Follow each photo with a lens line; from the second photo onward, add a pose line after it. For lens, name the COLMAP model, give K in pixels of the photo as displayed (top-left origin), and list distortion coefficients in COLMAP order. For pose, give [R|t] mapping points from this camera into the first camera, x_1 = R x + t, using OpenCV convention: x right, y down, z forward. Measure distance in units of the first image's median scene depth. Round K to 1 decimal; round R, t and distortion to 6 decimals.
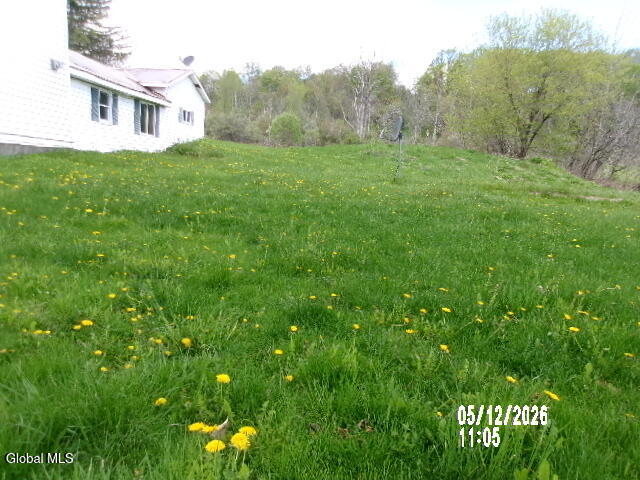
lens RADIAL K [[501.4, 0, 320.7], [0, 501.4, 237.7], [0, 0, 1]] dist [-0.024581, 0.003164]
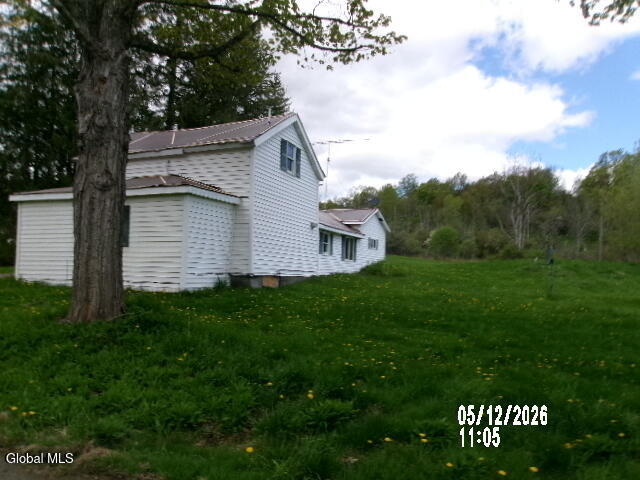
lens RADIAL K [[501.4, 0, 320.7], [0, 501.4, 237.7], [0, 0, 1]] dist [-0.024581, 0.003164]
pose [[0.954462, -0.031717, -0.296643, -0.013250], [-0.031706, 0.977917, -0.206573, 0.010092], [0.296644, 0.206572, 0.932379, -0.205002]]
